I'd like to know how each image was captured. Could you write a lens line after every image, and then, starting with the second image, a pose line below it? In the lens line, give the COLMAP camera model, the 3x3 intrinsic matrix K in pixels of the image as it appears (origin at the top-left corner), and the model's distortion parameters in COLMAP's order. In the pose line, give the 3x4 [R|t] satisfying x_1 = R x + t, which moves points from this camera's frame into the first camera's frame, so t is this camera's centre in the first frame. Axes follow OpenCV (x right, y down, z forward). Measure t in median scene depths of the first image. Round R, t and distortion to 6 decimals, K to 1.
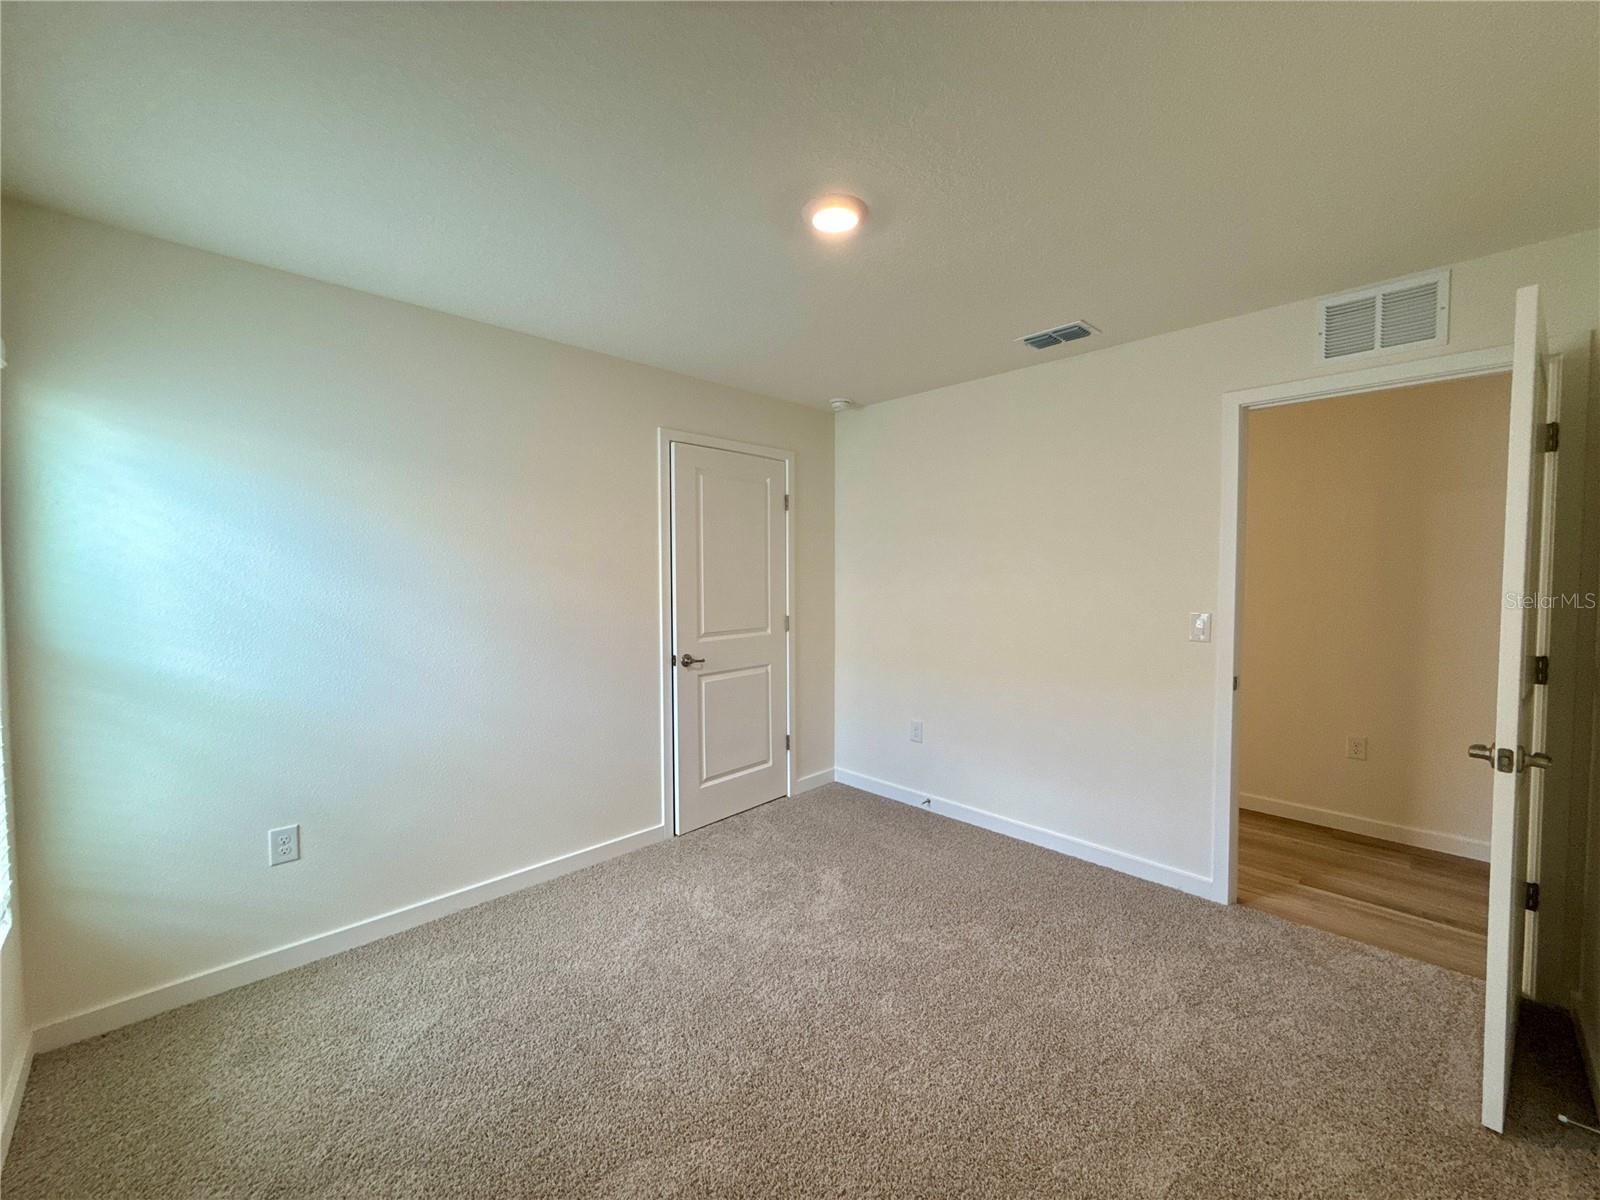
lens RADIAL K [[634.7, 0, 800.0], [0, 634.7, 600.0], [0, 0, 1]] dist [0.000619, -0.000522]
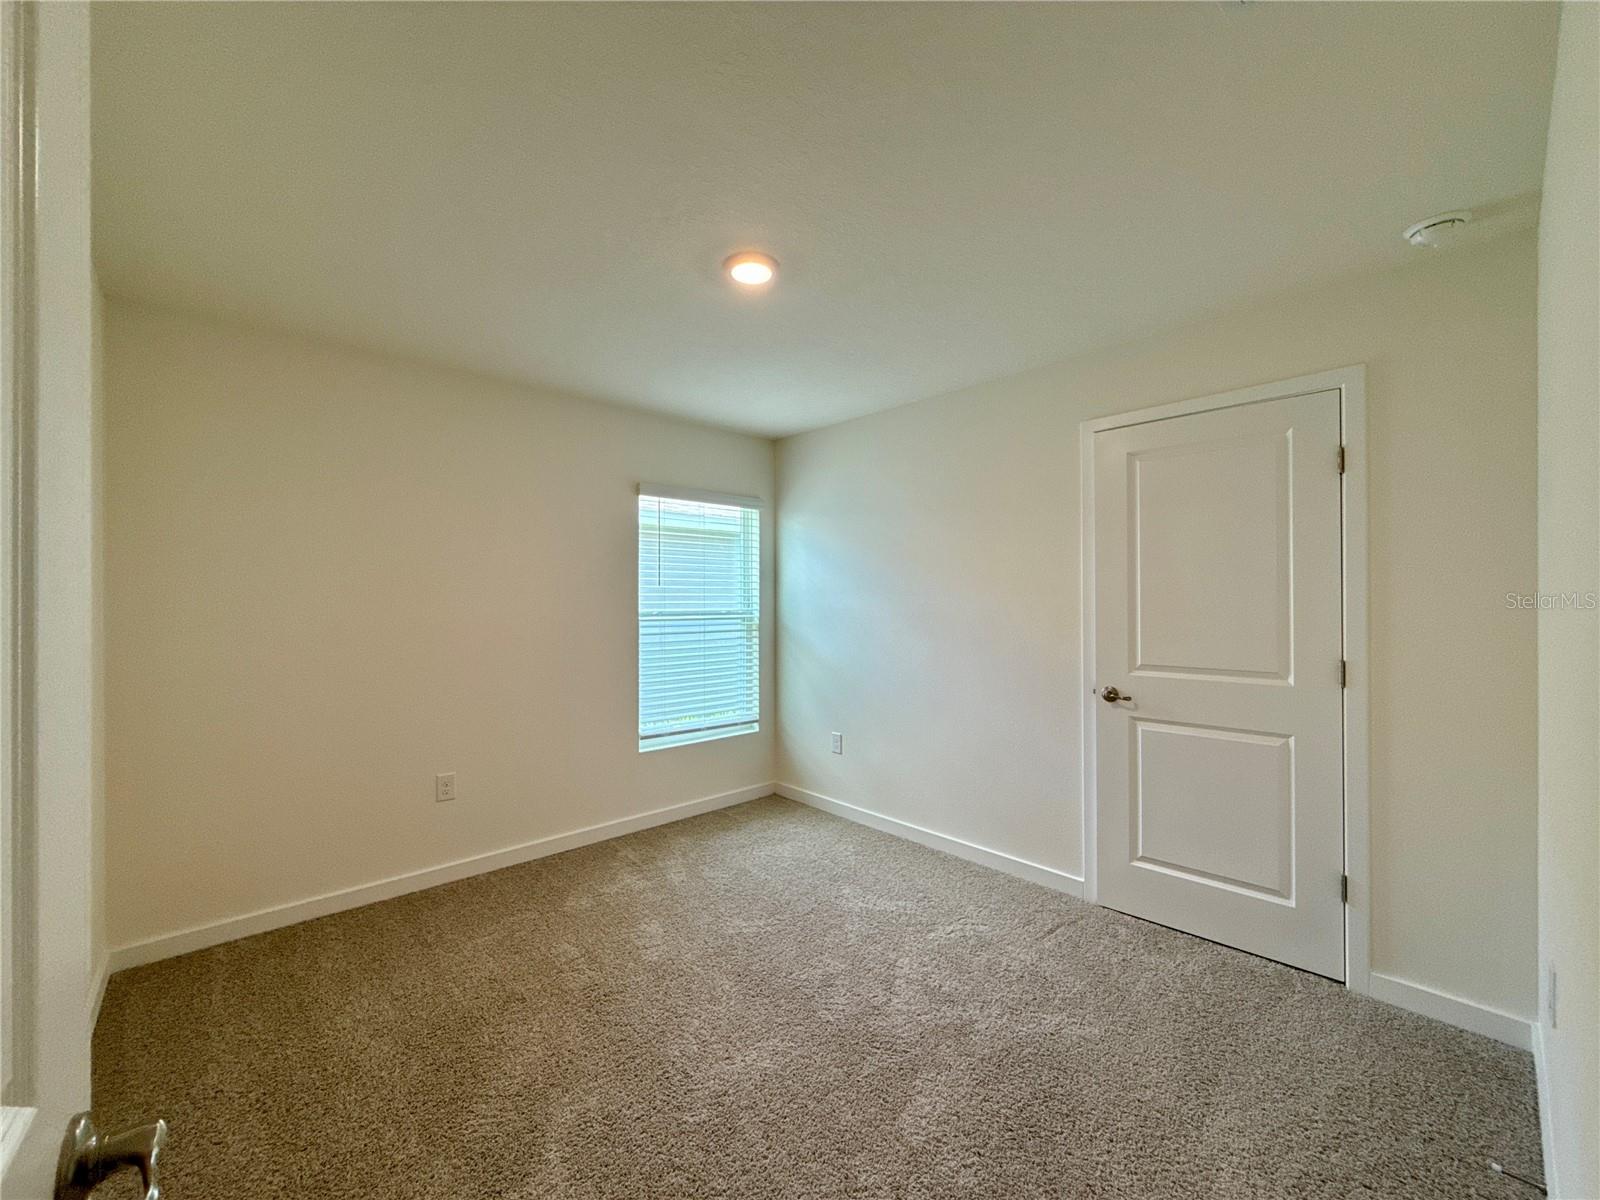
lens RADIAL K [[642.1, 0, 794.6], [0, 642.1, 600.4], [0, 0, 1]] dist [0.001271, 0.000329]
pose [[-0.041645, 0.000690, -0.999132, 0.648456], [-0.039141, 0.999231, 0.002322, -0.011140], [0.998365, 0.039204, -0.041586, 0.612559]]
